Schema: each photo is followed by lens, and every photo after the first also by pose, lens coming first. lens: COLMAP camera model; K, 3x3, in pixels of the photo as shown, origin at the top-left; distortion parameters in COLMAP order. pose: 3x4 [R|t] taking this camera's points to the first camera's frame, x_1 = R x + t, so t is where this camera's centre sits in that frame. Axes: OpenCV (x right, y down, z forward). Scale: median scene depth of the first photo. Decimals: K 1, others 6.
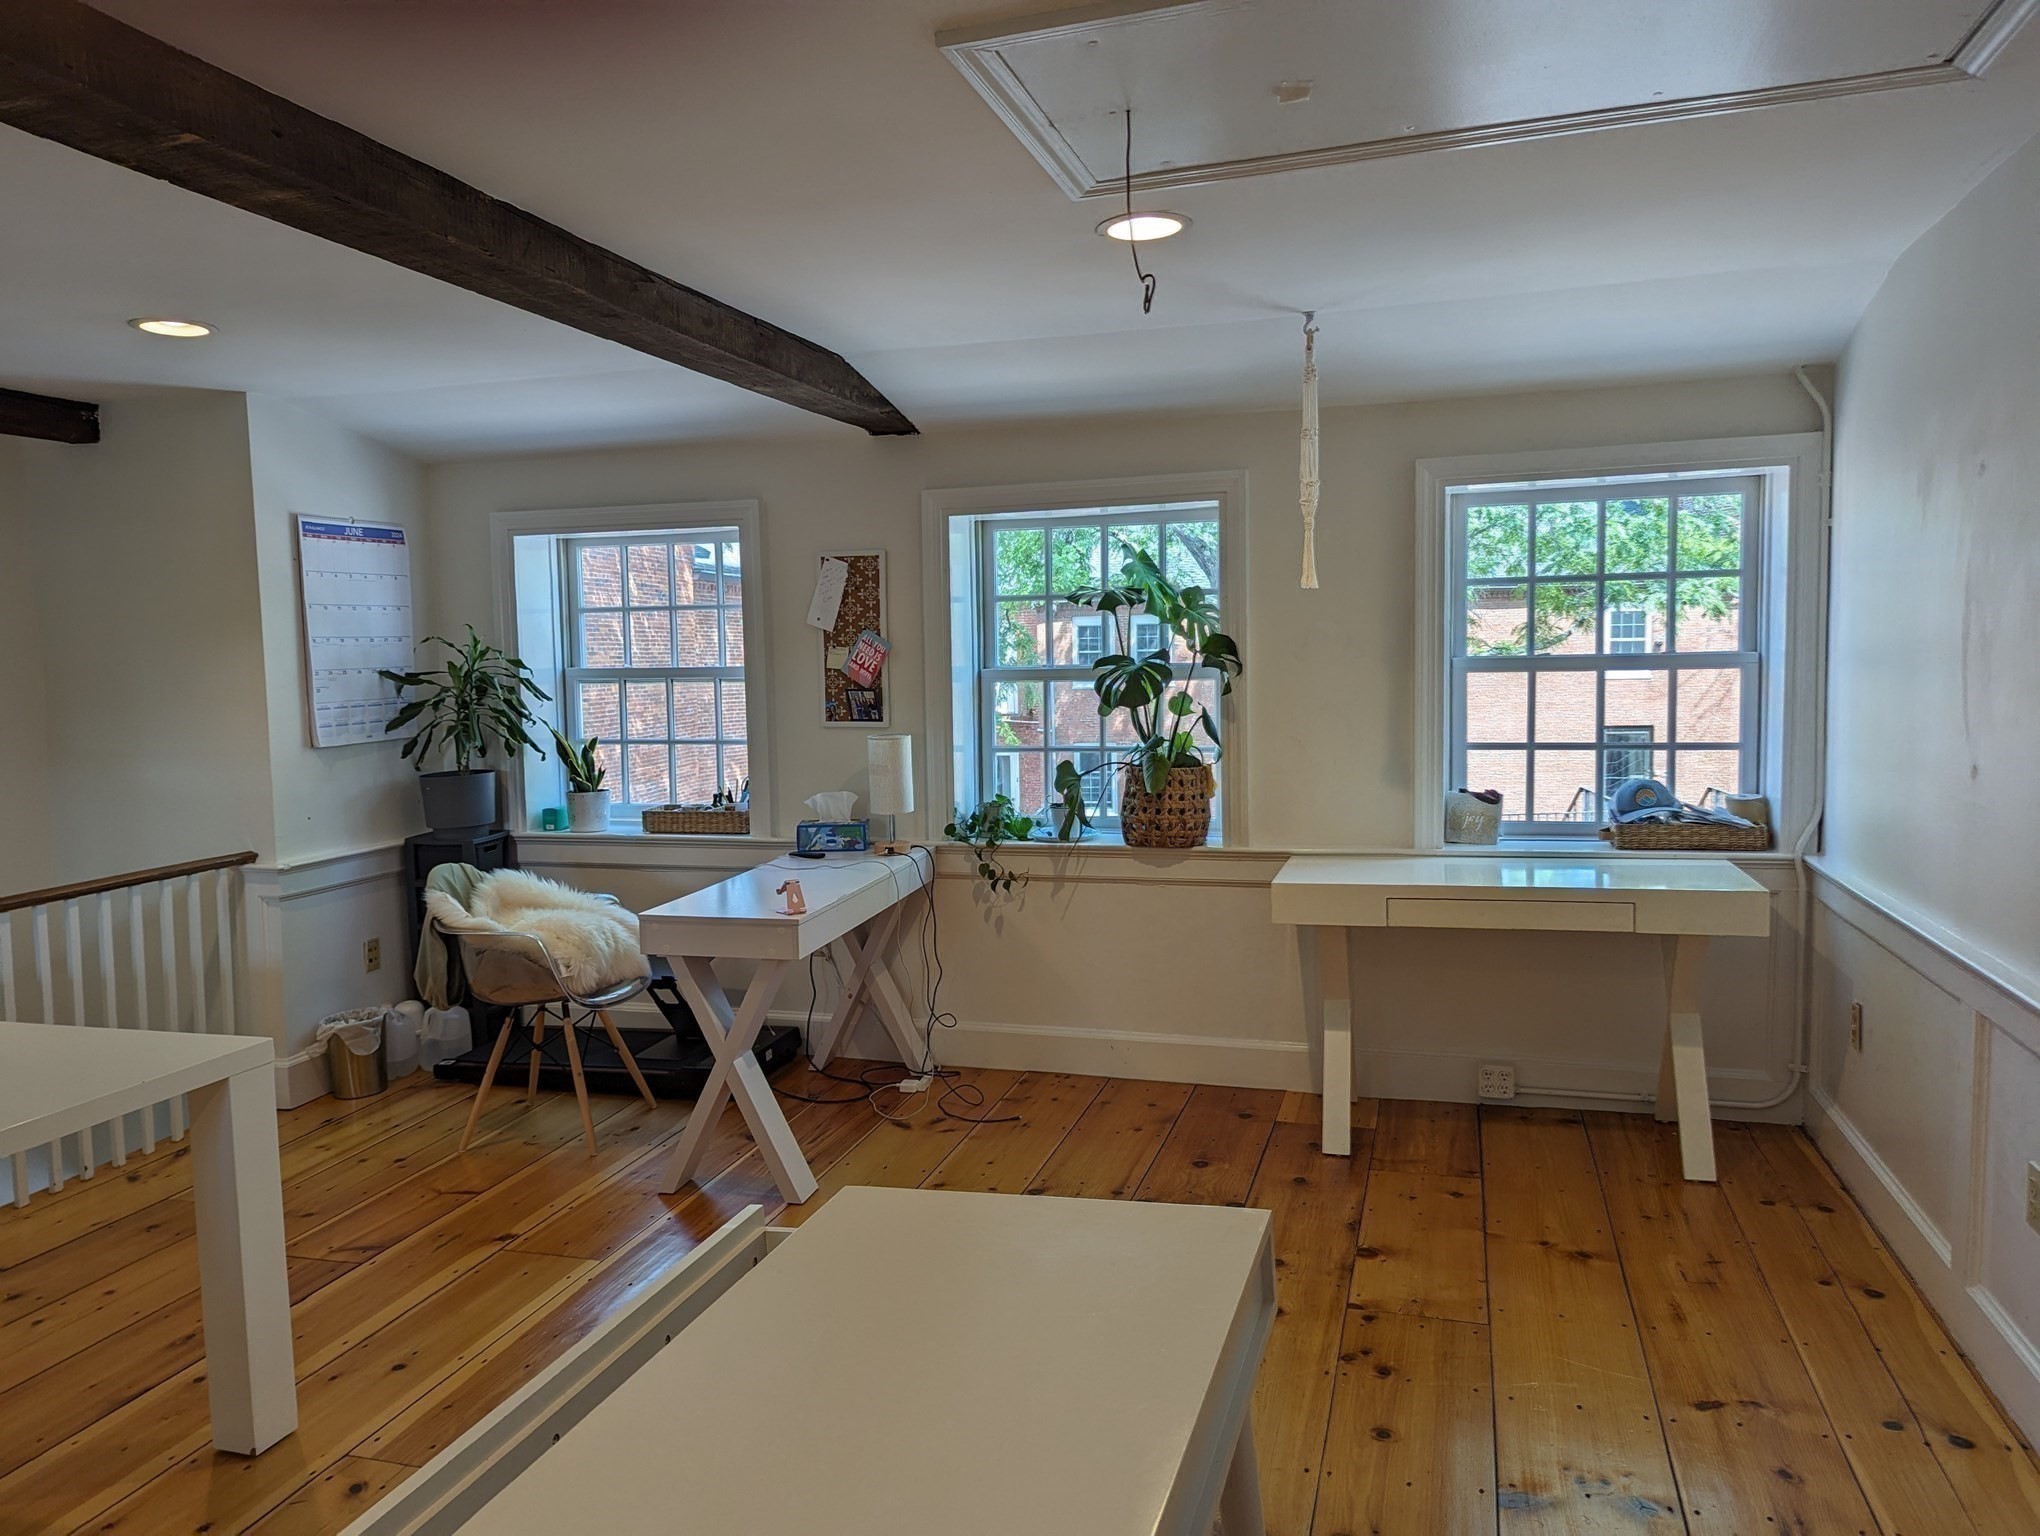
lens RADIAL K [[1437.0, 0, 1013.1], [0, 1437.0, 766.4], [0, 0, 1]] dist [0.057645, -0.072894]
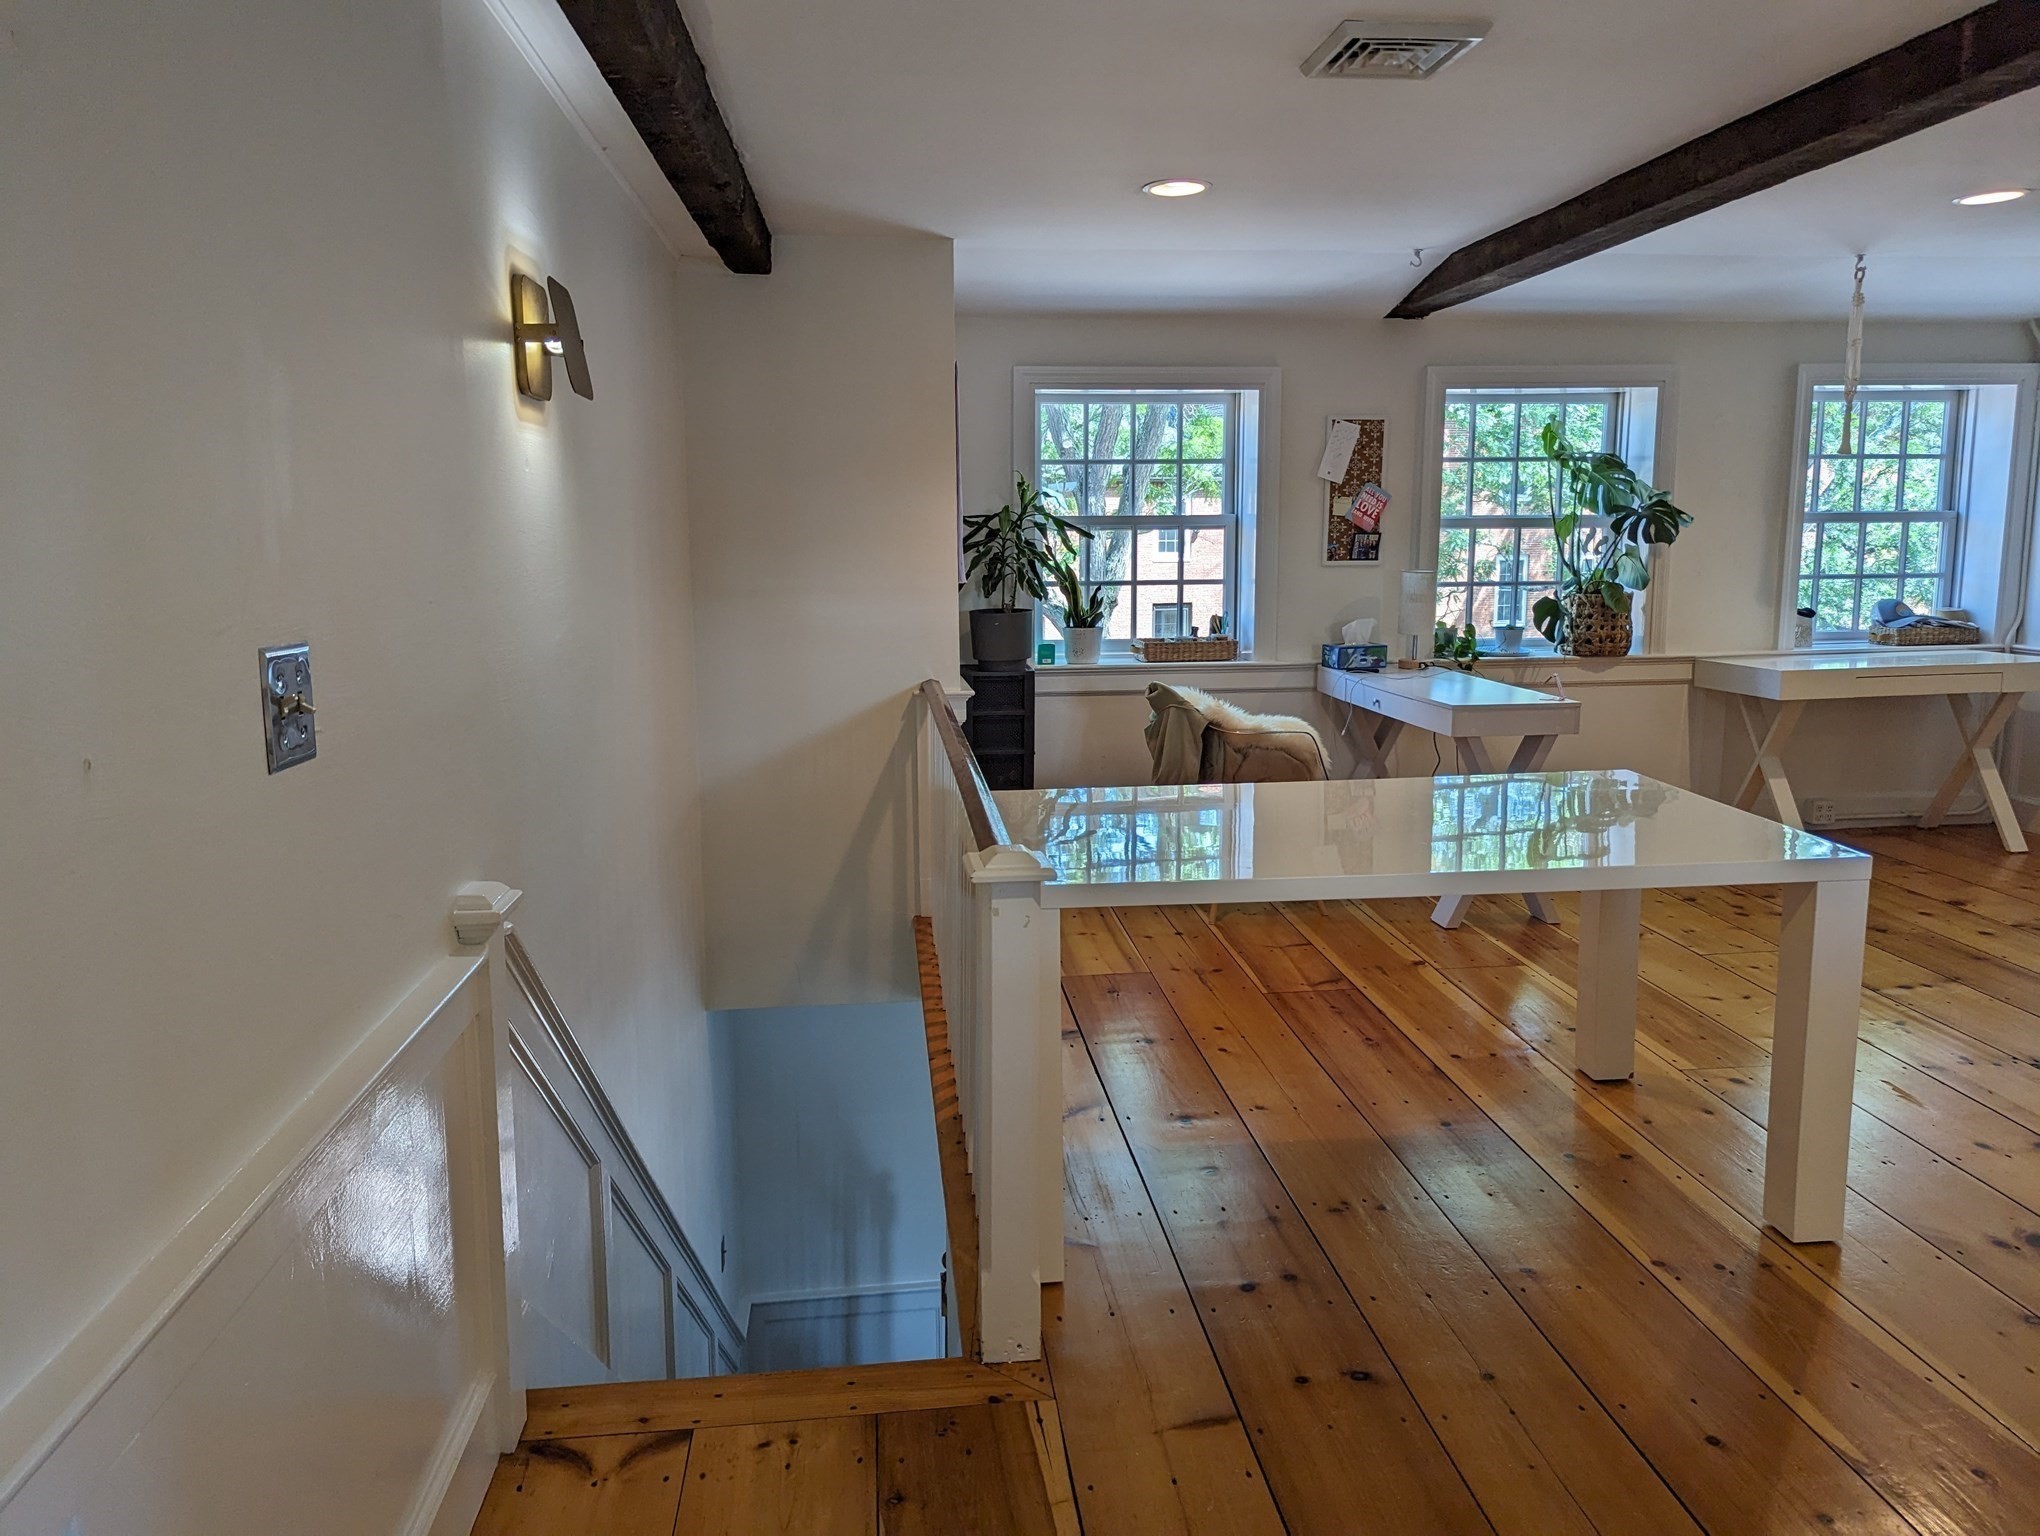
lens RADIAL K [[1437.0, 0, 1013.1], [0, 1437.0, 766.4], [0, 0, 1]] dist [0.057645, -0.072894]
pose [[0.924737, -0.051922, 0.377049, -0.839866], [0.018432, 0.995598, 0.091893, 0.023848], [-0.380160, -0.078027, 0.921624, -0.008906]]
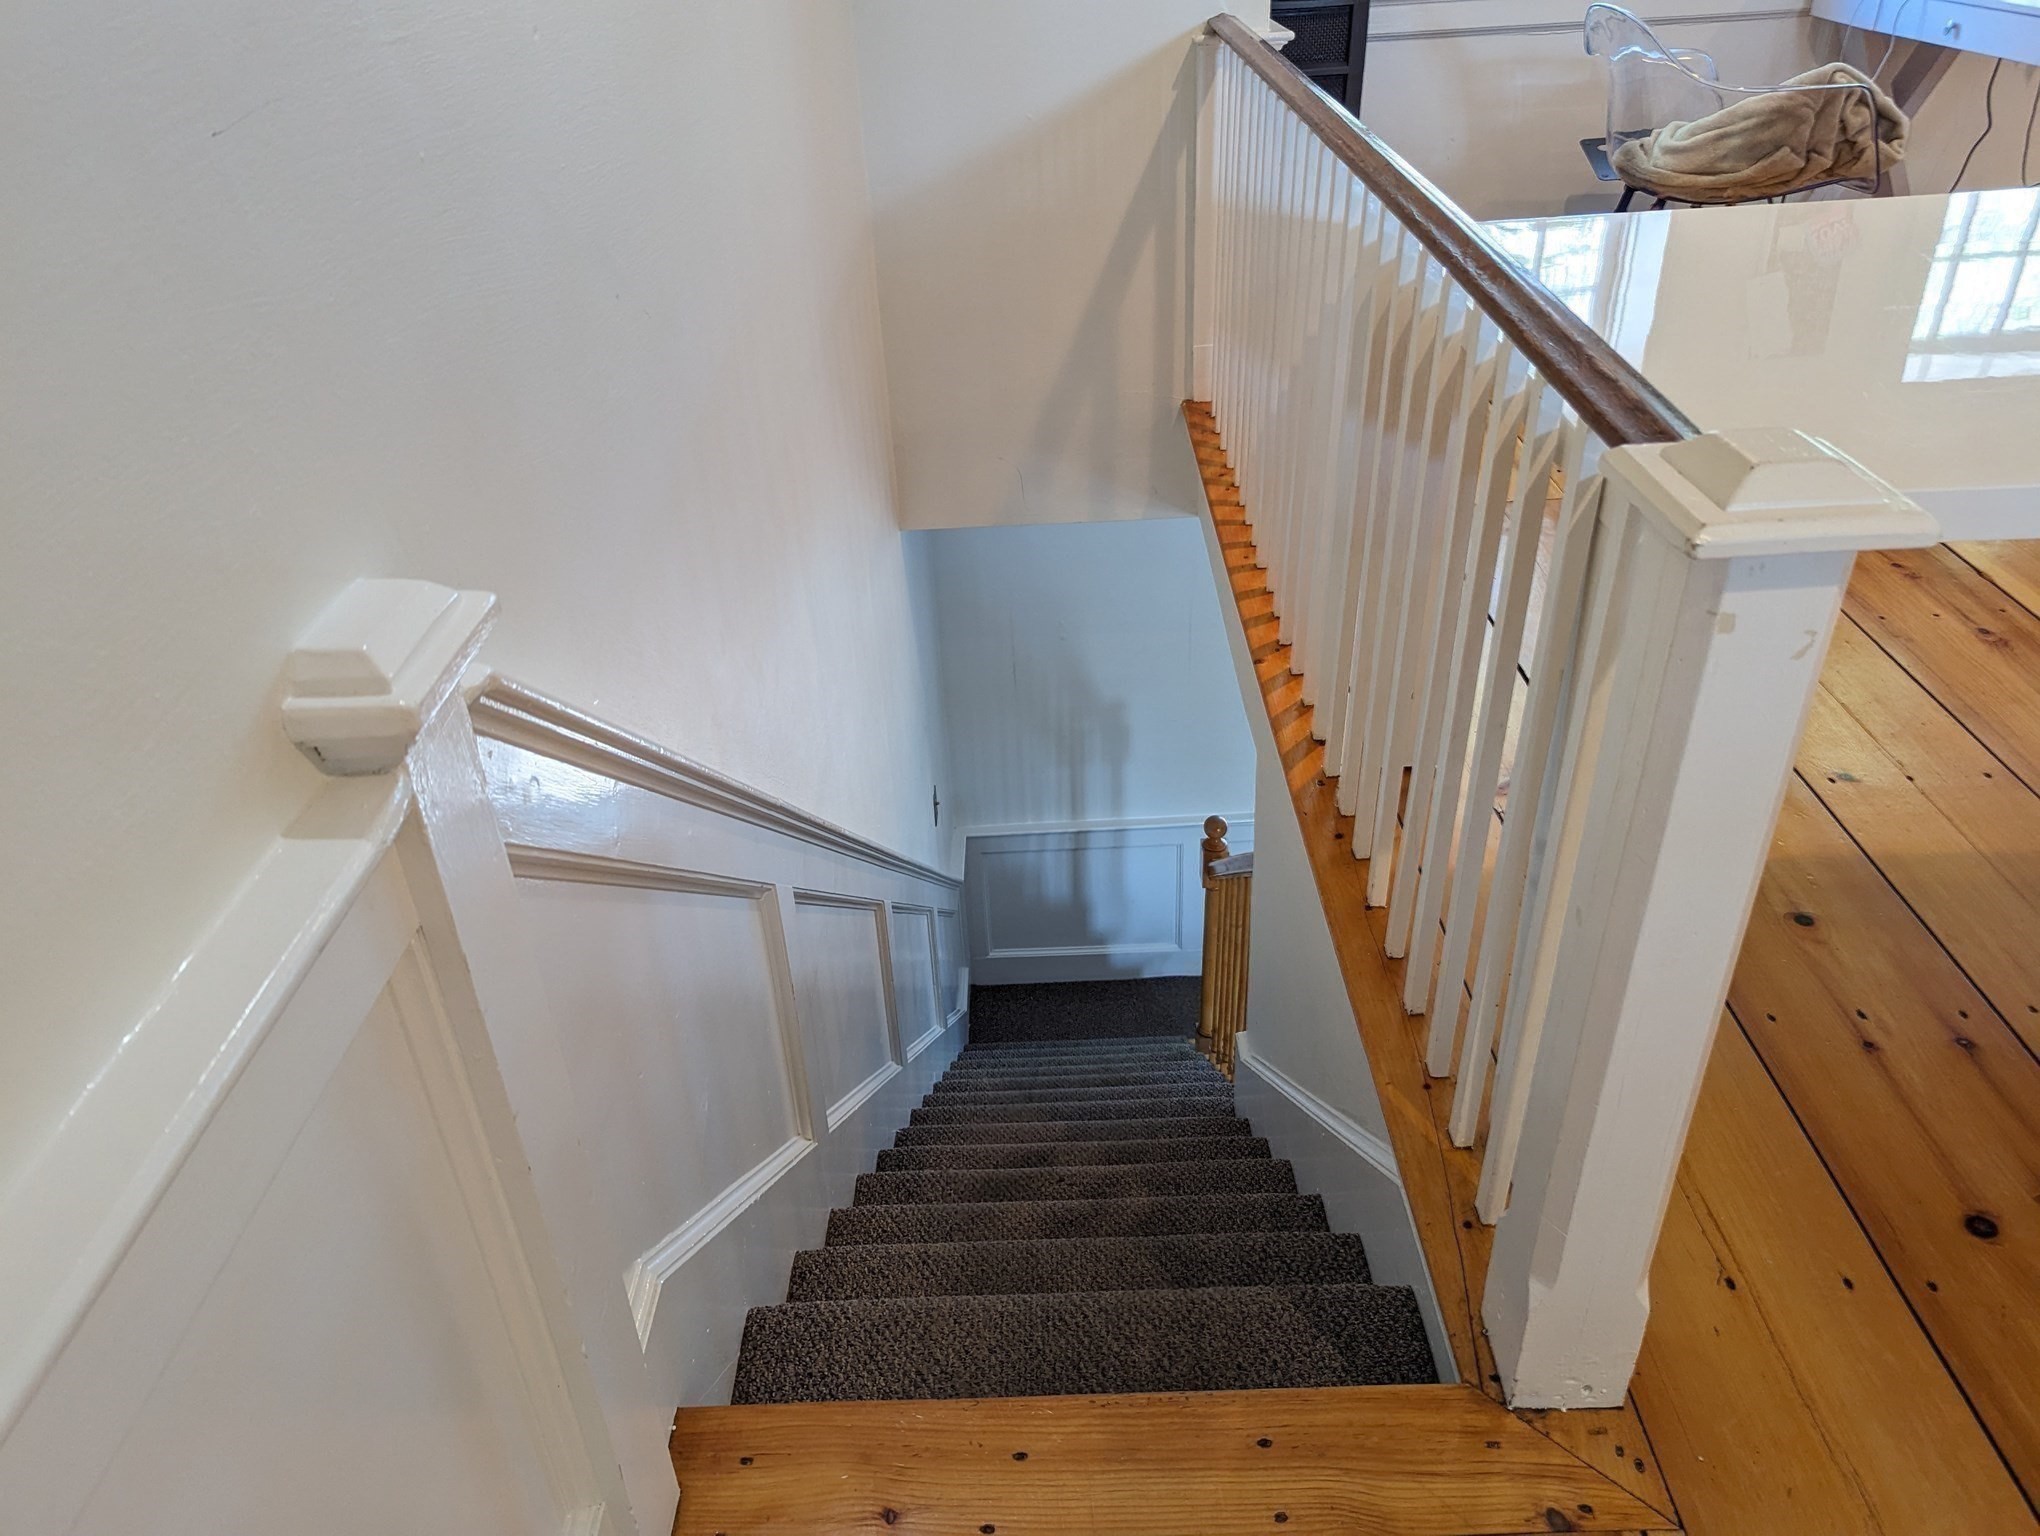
lens RADIAL K [[1437.0, 0, 1013.1], [0, 1437.0, 766.4], [0, 0, 1]] dist [0.057645, -0.072894]
pose [[0.958695, -0.179834, 0.220371, -0.796528], [0.057831, 0.881821, 0.468024, 0.042380], [-0.278495, -0.435948, 0.855798, 0.284218]]
